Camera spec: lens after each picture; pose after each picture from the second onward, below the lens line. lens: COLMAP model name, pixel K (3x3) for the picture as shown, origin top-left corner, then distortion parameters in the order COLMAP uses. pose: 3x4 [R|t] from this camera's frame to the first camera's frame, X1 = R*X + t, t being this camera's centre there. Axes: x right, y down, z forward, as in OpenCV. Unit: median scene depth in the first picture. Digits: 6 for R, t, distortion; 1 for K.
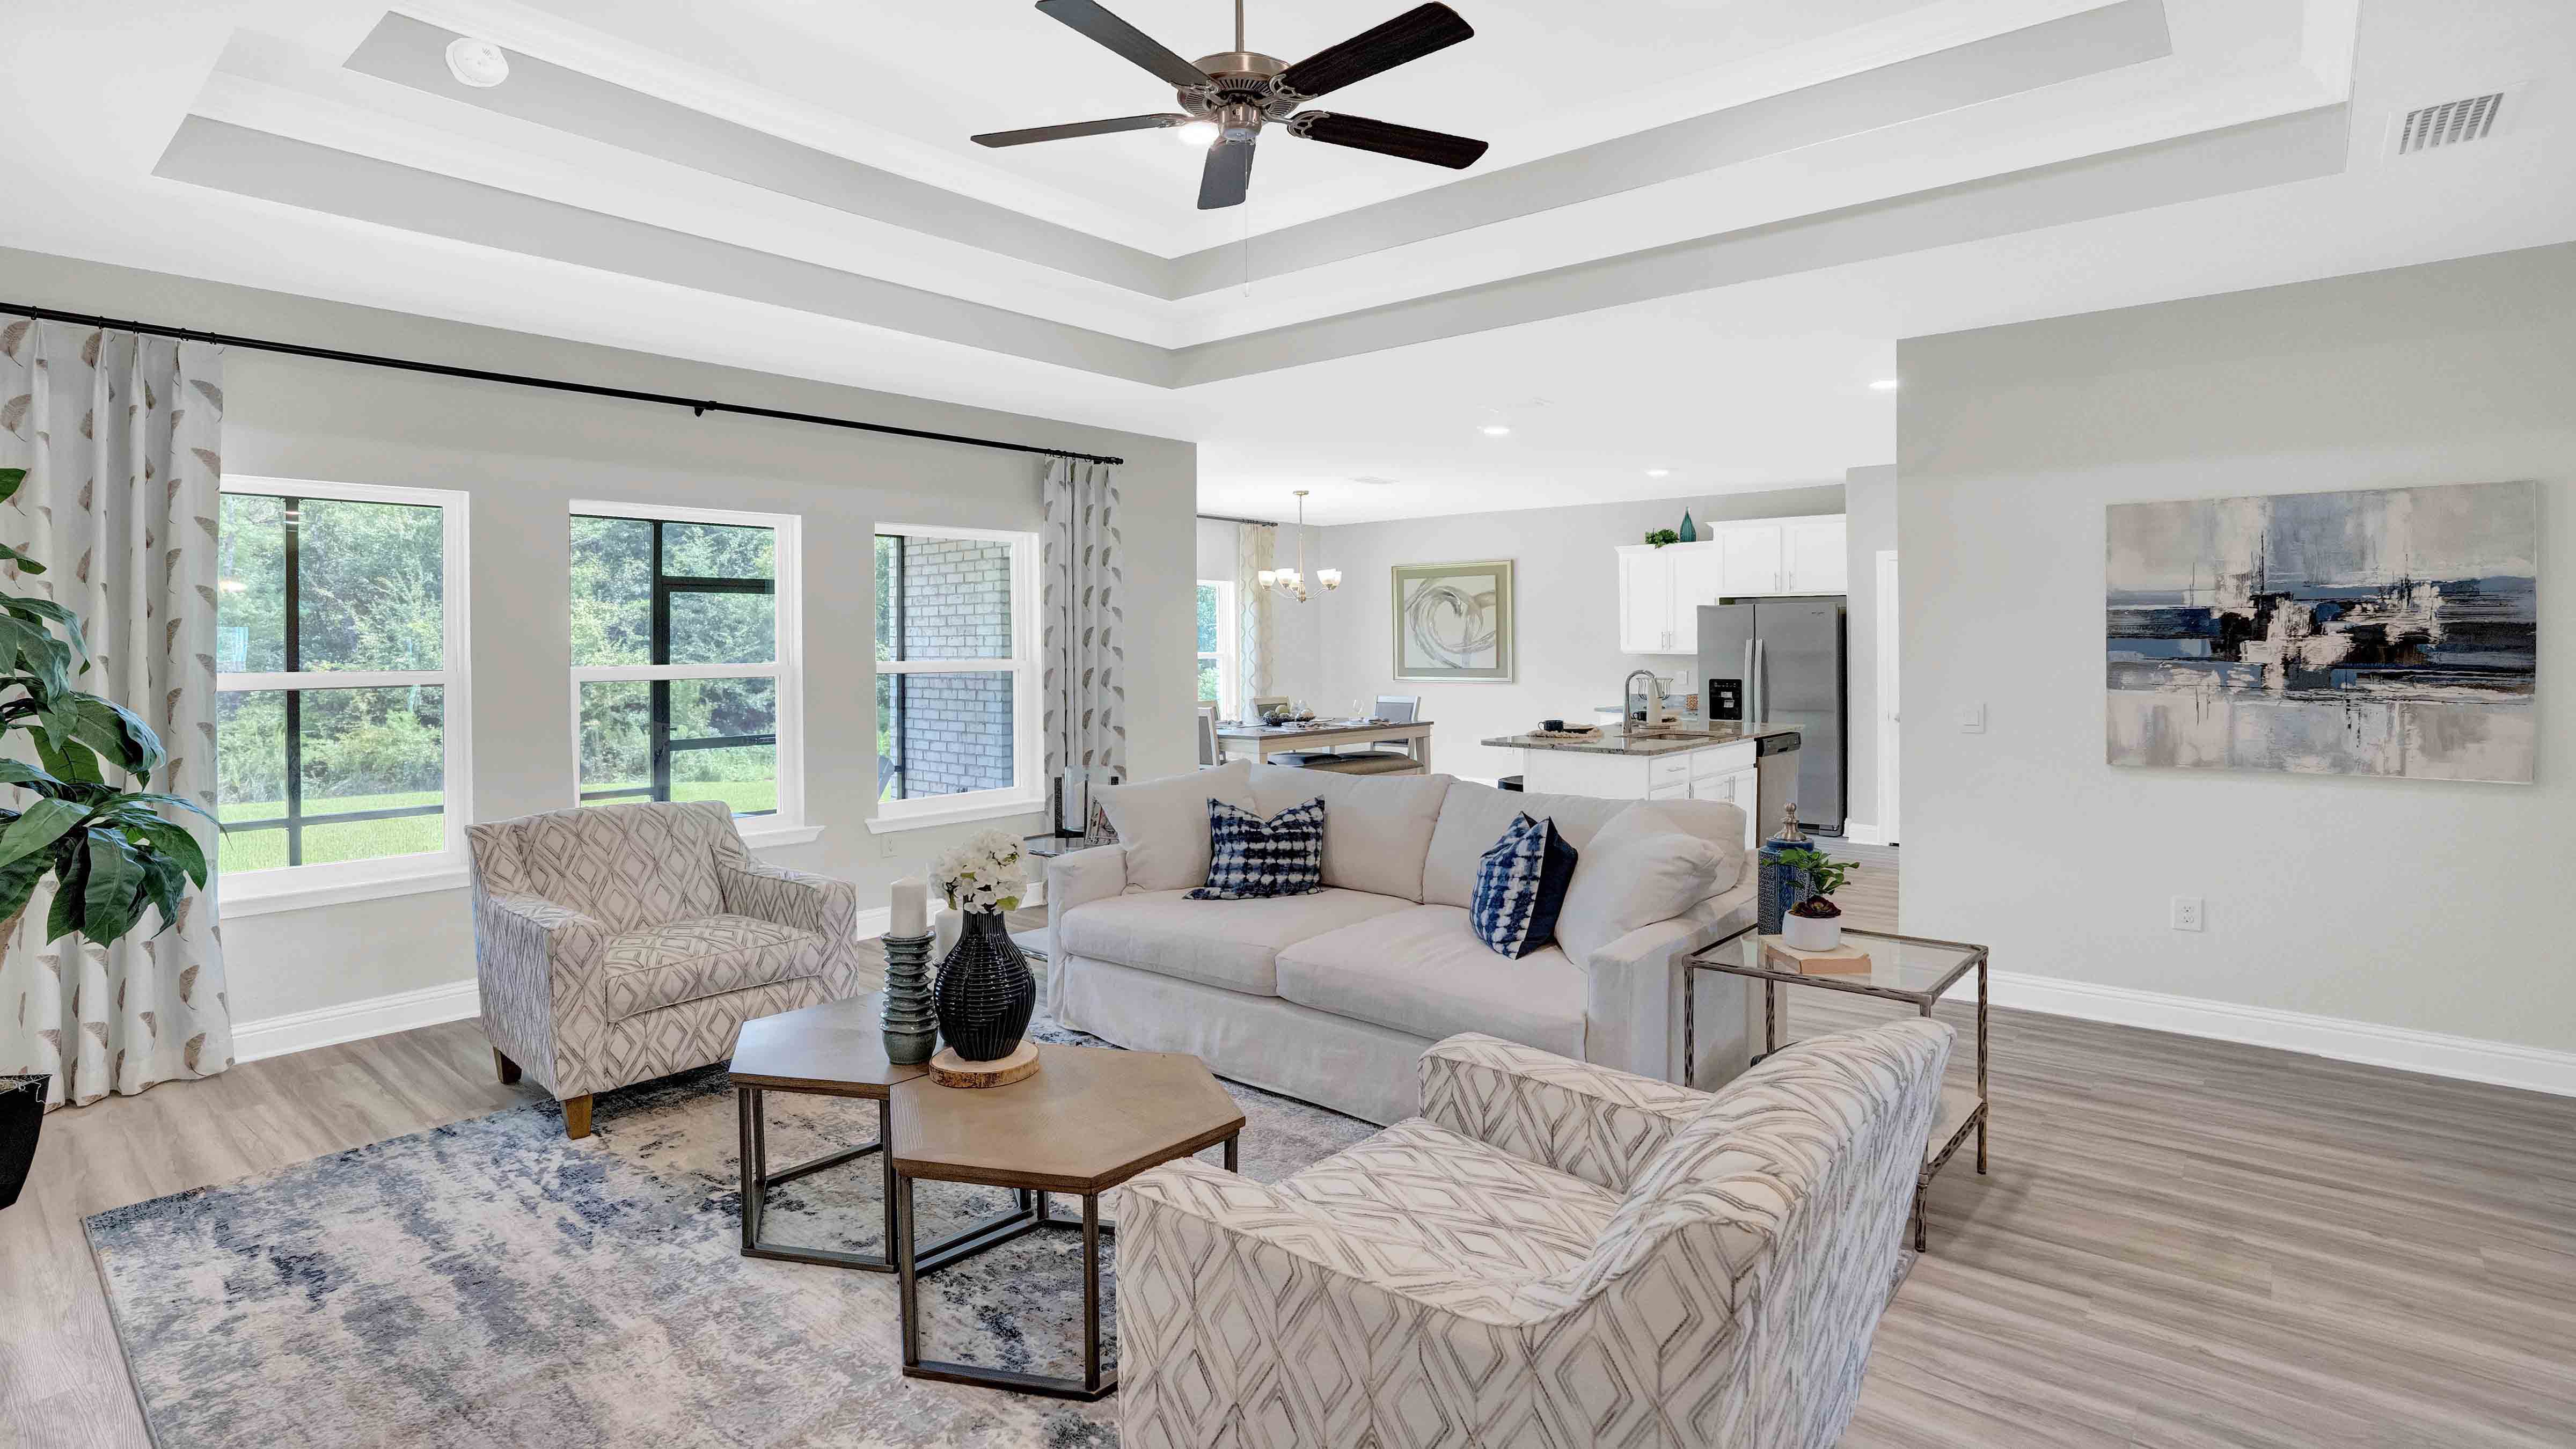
lens RADIAL K [[1249.4, 0, 1273.2], [0, 1249.4, 655.9], [0, 0, 1]] dist [-0.064122, 0.026689]
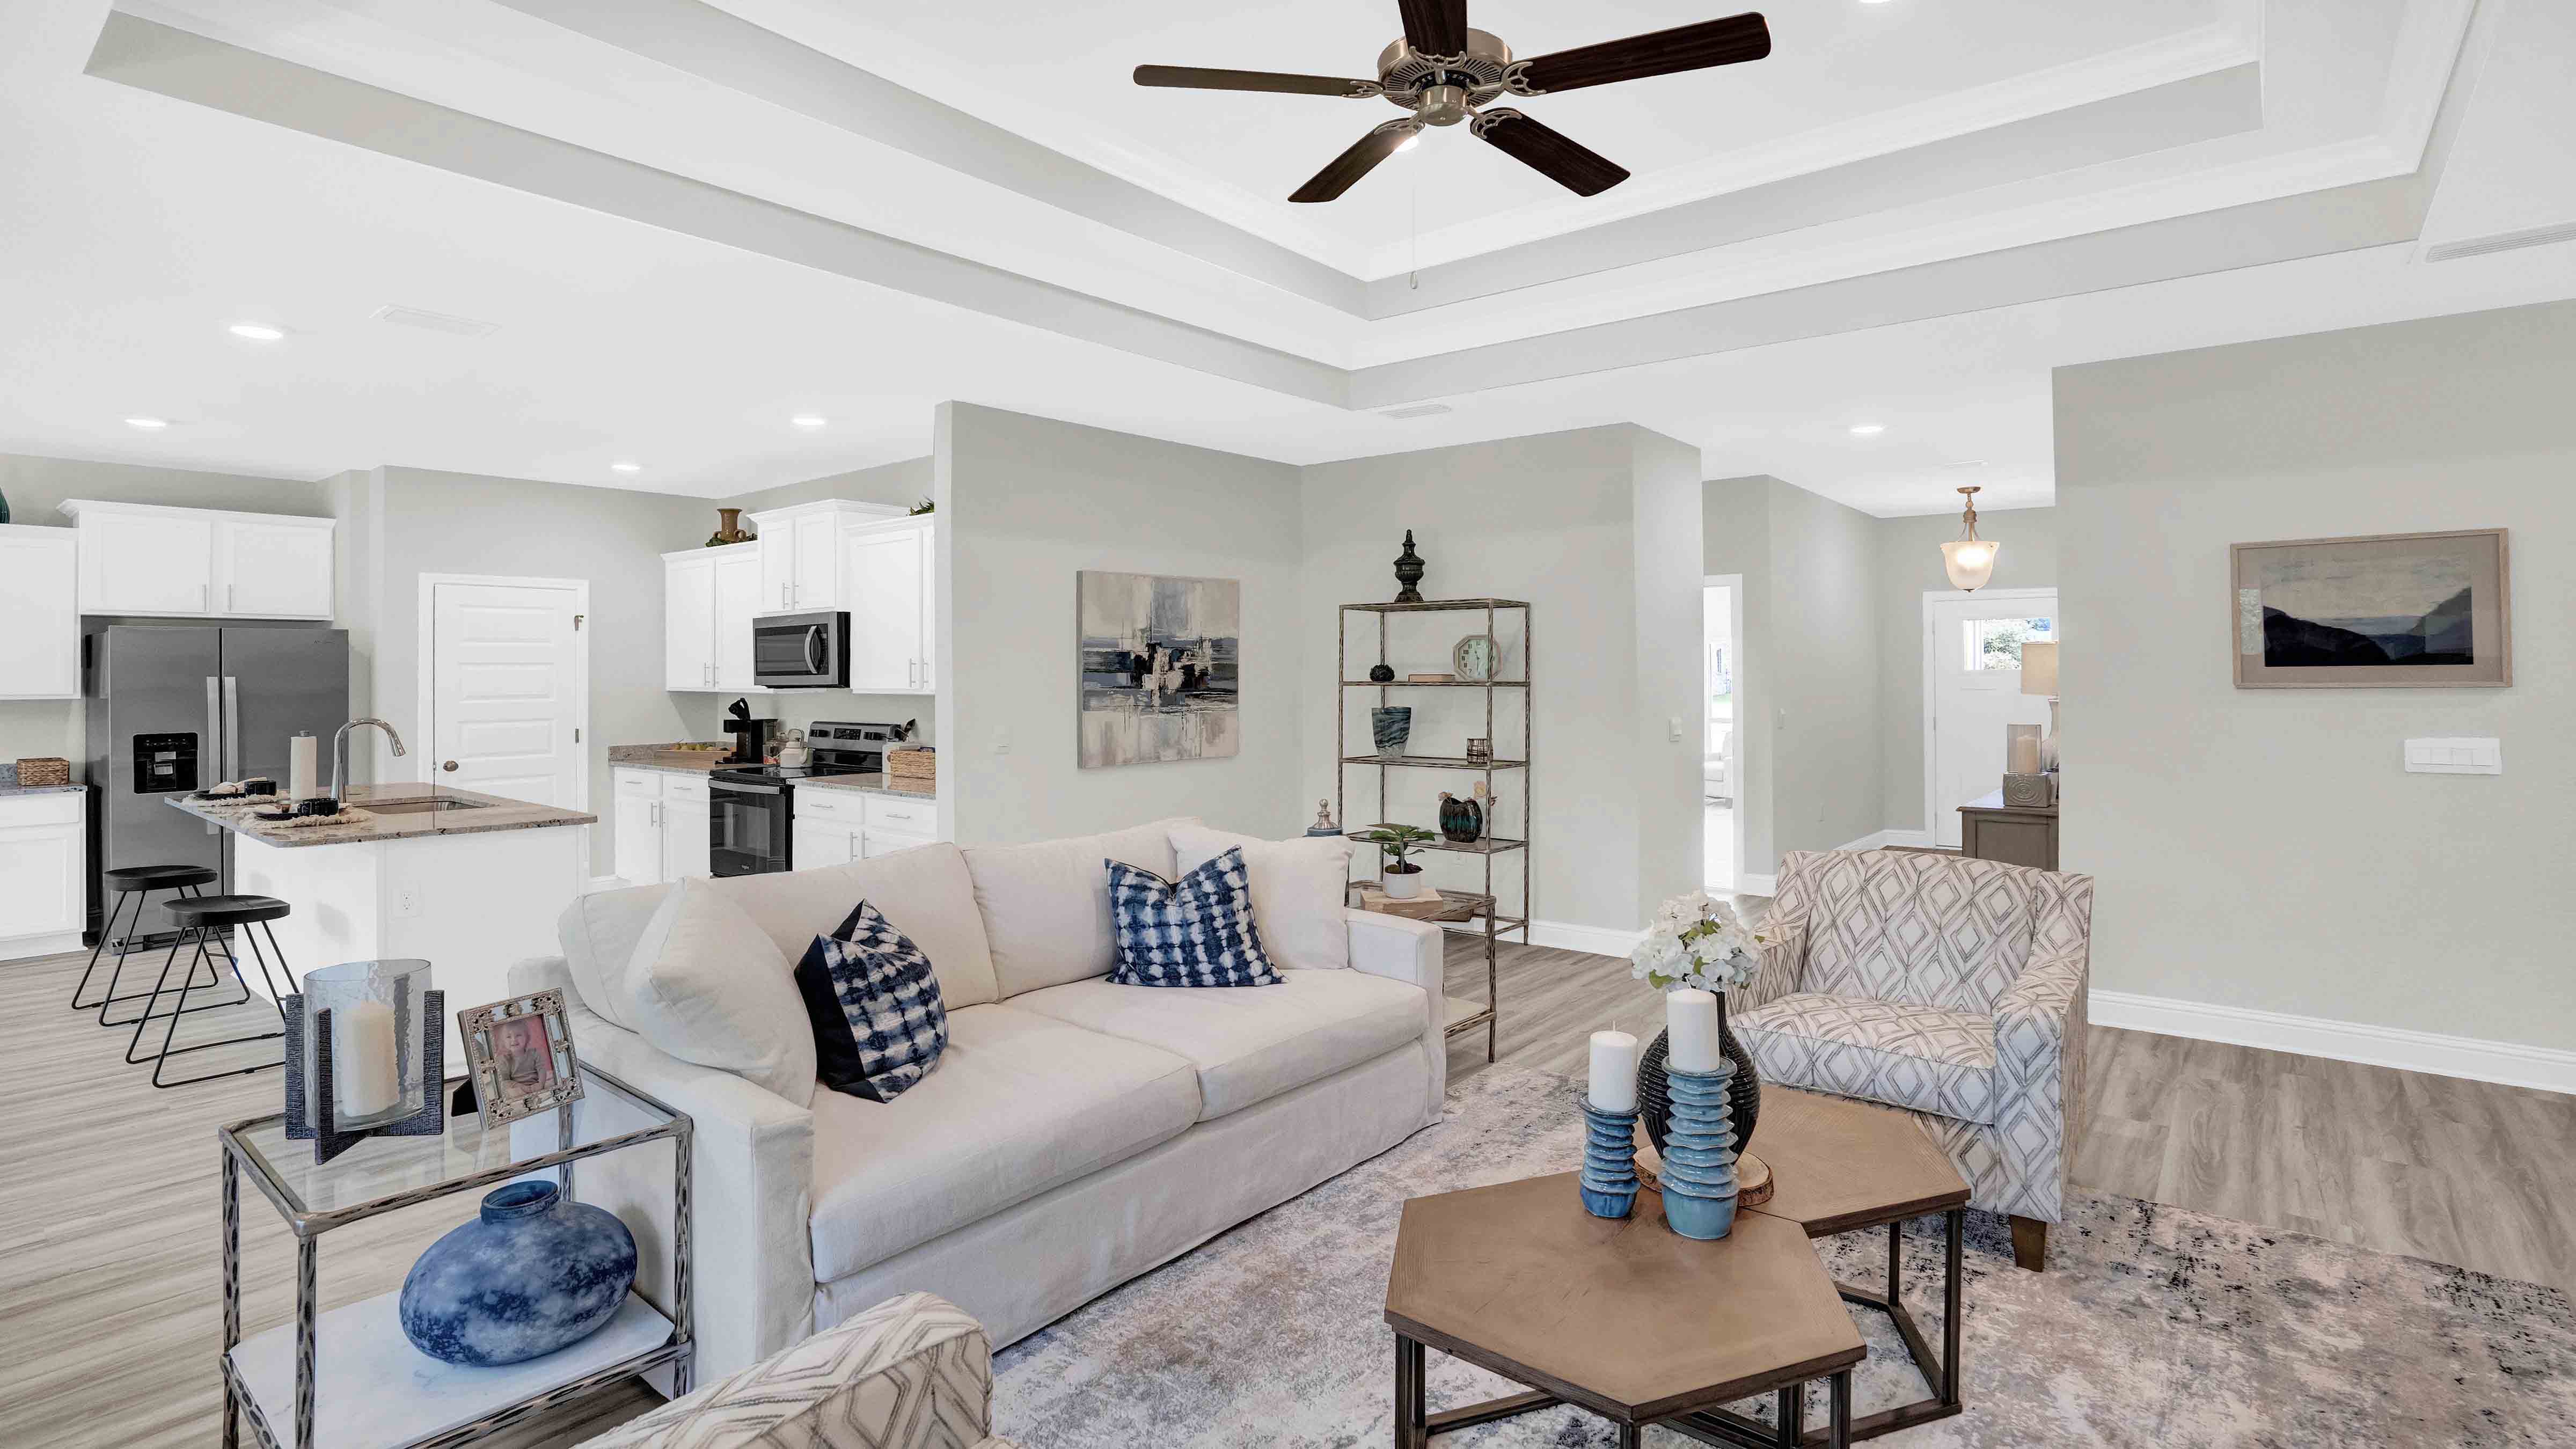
lens RADIAL K [[1230.8, 0, 1287.9], [0, 1230.8, 673.8], [0, 0, 1]] dist [-0.034136, -0.000234]
pose [[-0.031000, 0.004118, 0.999511, -0.450078], [0.015889, 0.999867, -0.003627, -0.003061], [-0.999393, 0.015769, -0.031061, 0.567915]]
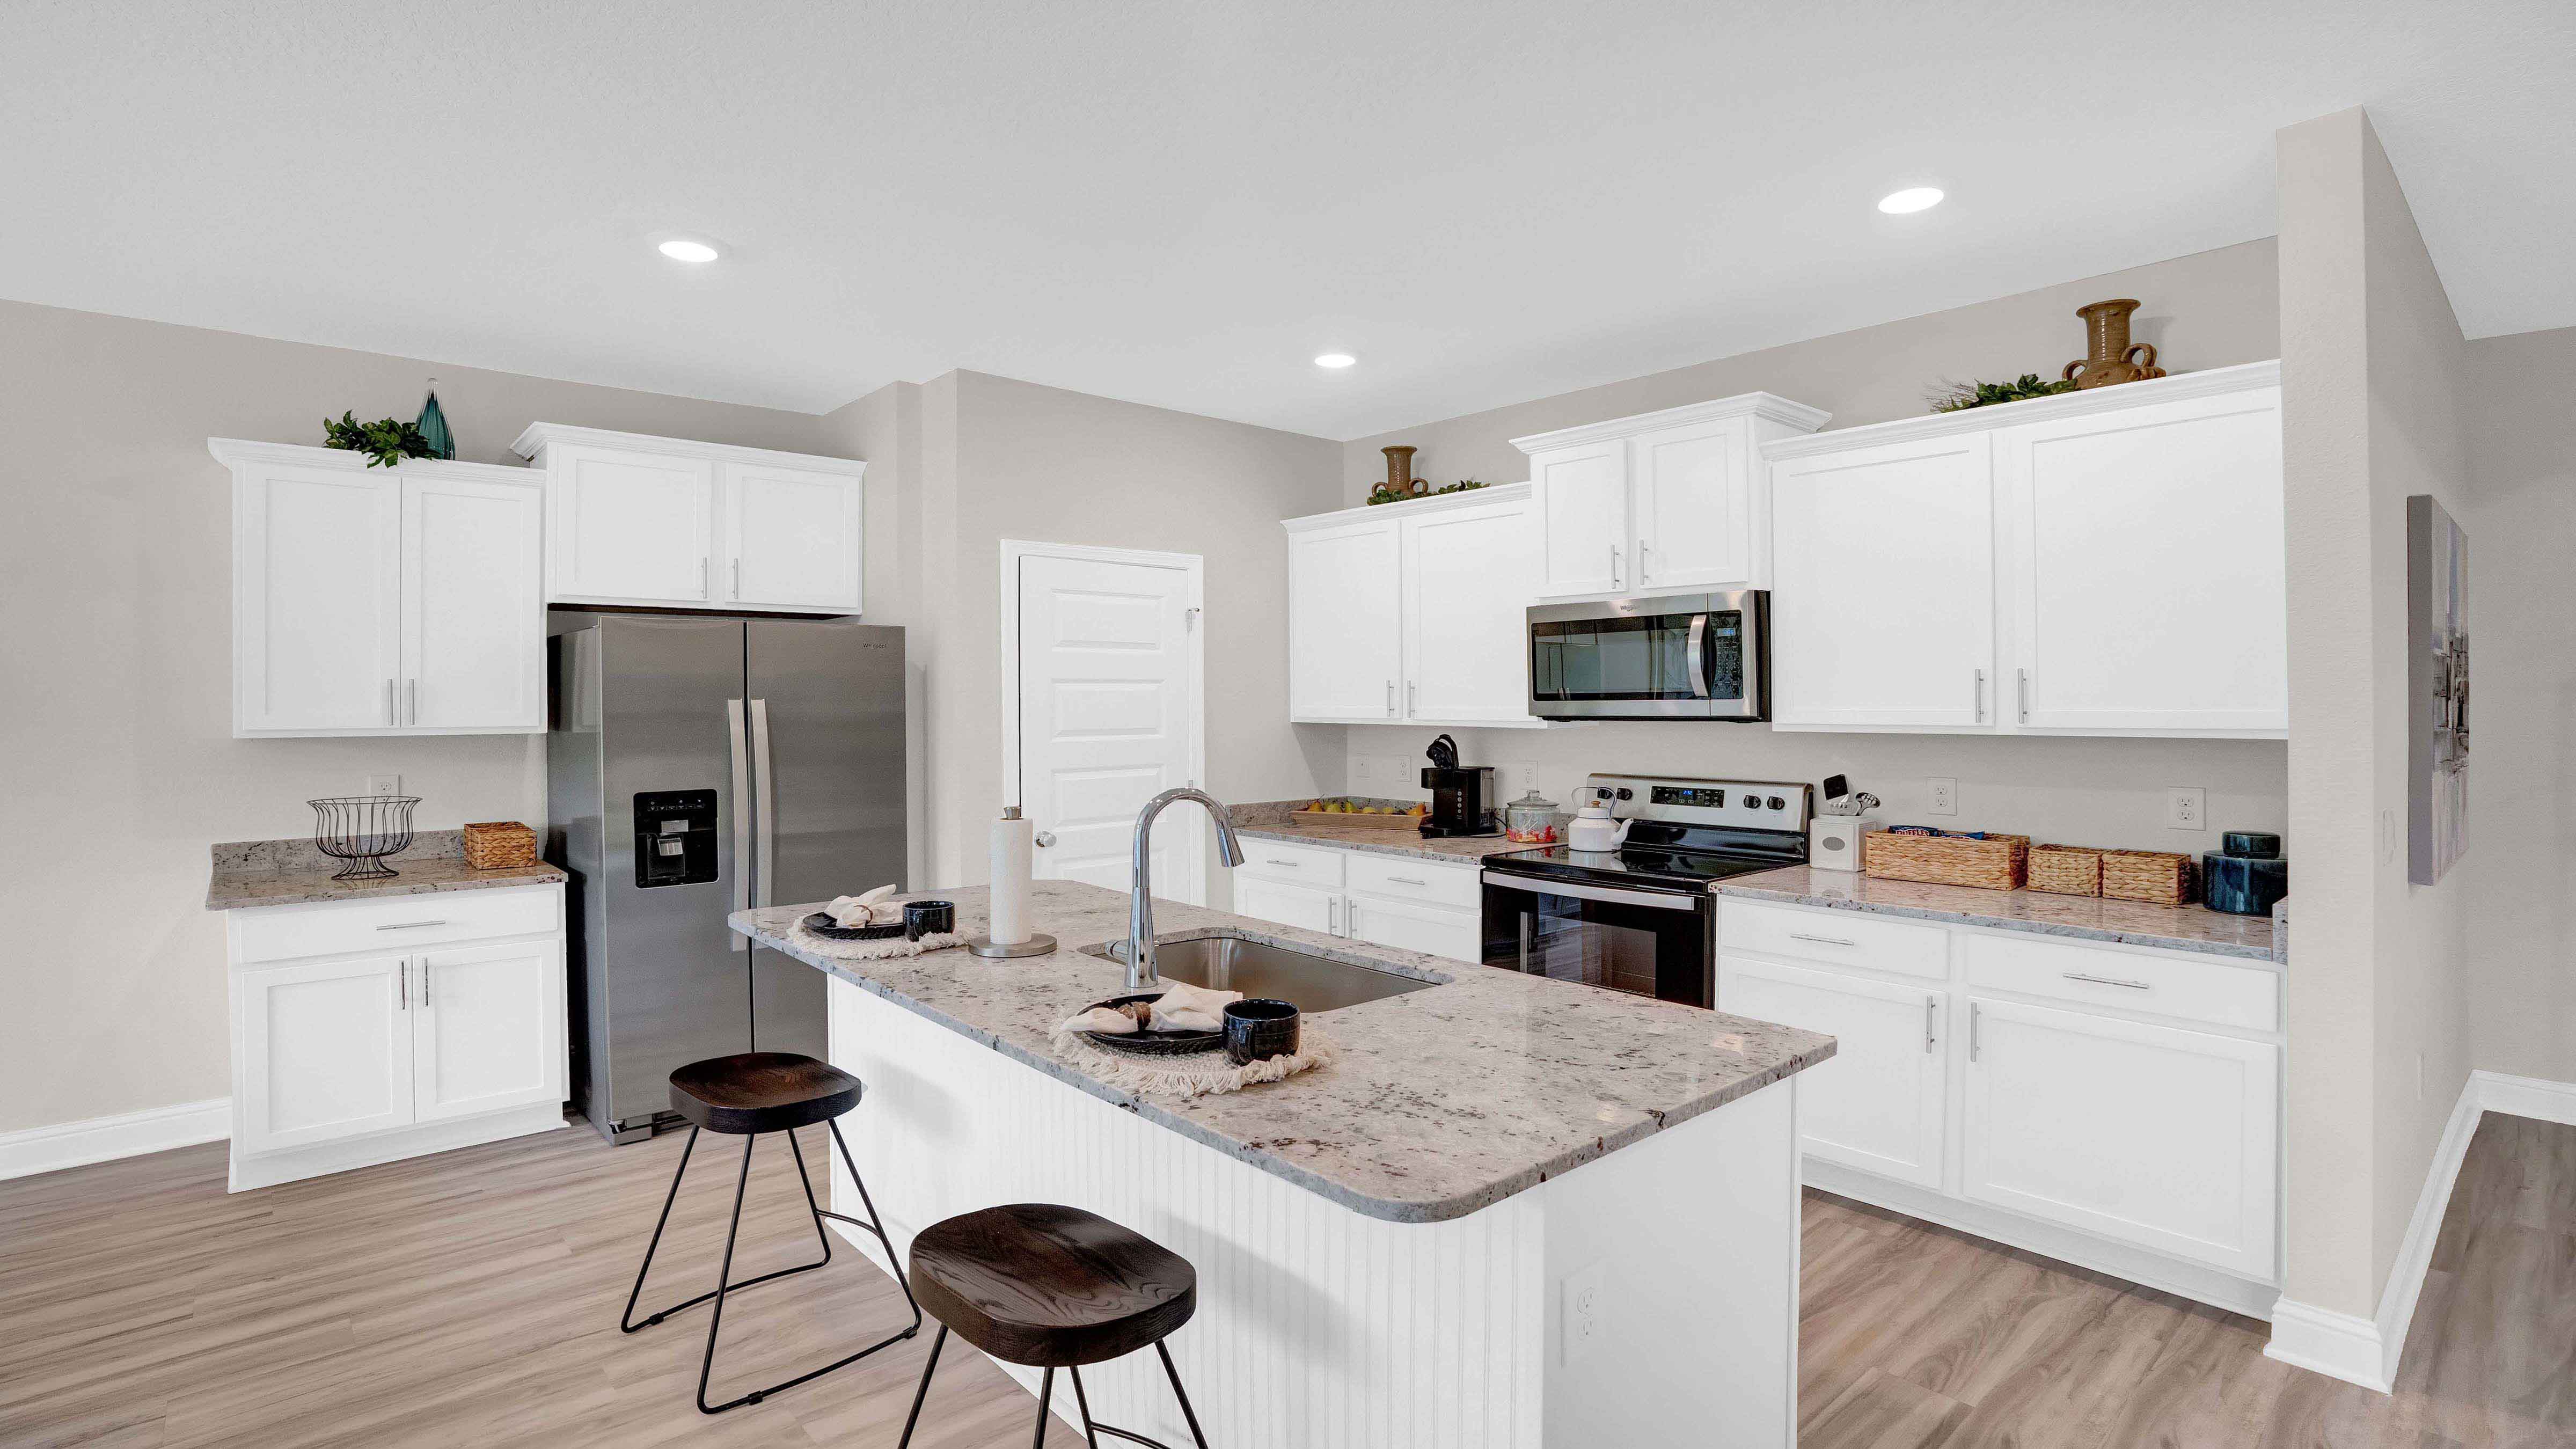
lens RADIAL K [[1236.3, 0, 1276.5], [0, 1236.3, 699.9], [0, 0, 1]] dist [-0.068826, 0.030204]
pose [[0.138872, 0.002984, 0.990306, -0.033129], [0.012941, 0.999905, -0.004828, -0.011652], [-0.990226, 0.013486, 0.138820, 1.049292]]
